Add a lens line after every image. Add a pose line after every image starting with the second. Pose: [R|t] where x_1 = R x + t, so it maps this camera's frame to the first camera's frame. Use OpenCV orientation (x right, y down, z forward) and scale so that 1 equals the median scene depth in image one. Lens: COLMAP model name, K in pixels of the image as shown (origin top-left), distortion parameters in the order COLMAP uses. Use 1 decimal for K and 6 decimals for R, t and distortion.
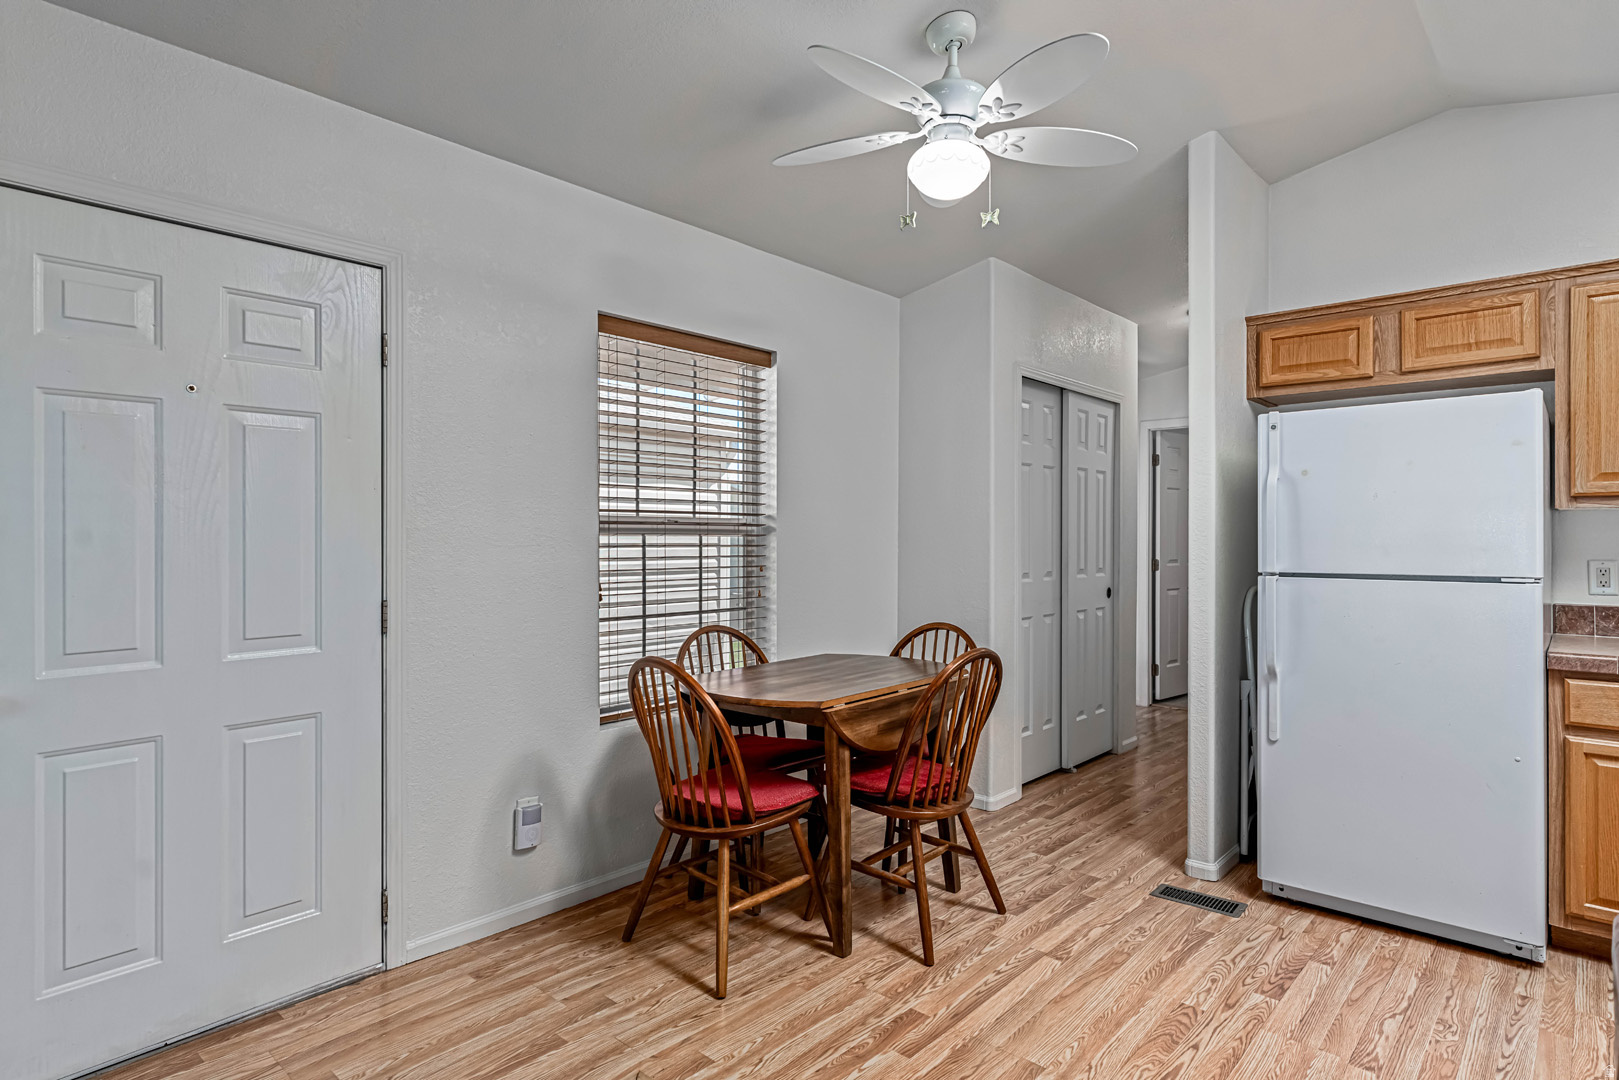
lens RADIAL K [[873.2, 0, 803.5], [0, 873.2, 532.7], [0, 0, 1]] dist [0.005102, 0.002048]
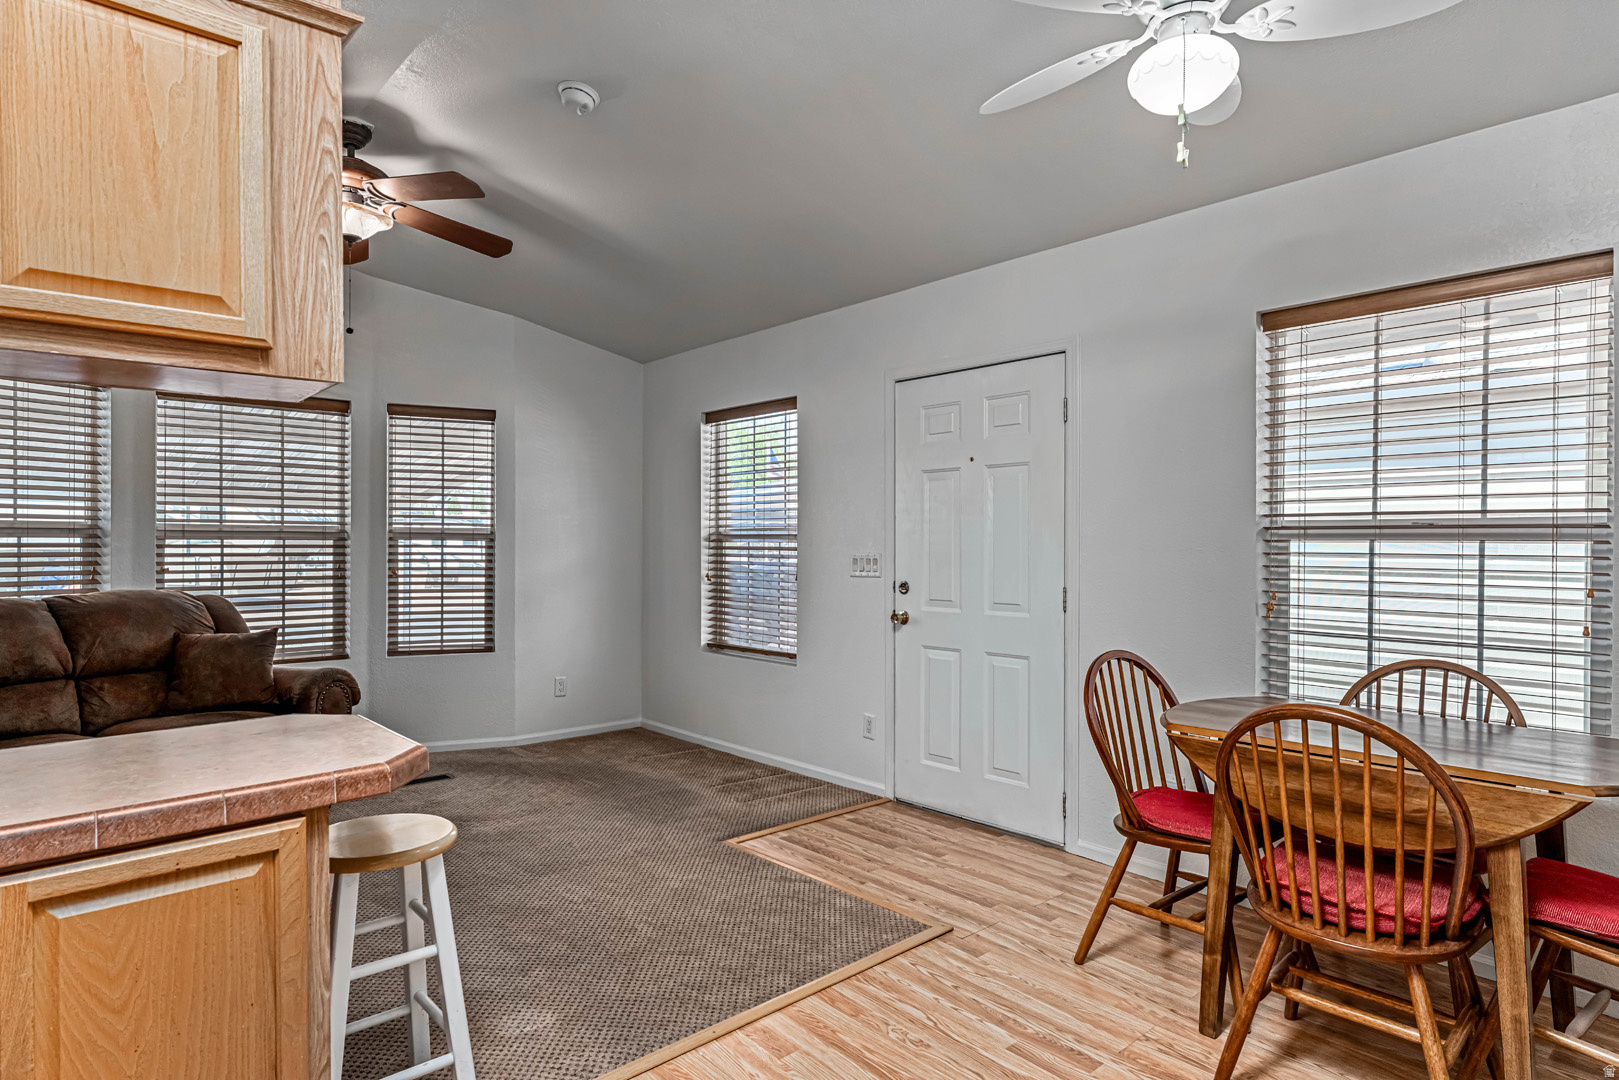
lens RADIAL K [[887.0, 0, 805.9], [0, 887.0, 548.7], [0, 0, 1]] dist [0.004014, 0.001071]
pose [[-0.102481, 0.001470, -0.994734, 0.863787], [-0.003247, 0.999993, 0.001812, 0.011697], [0.994730, 0.003415, -0.102475, 0.641294]]
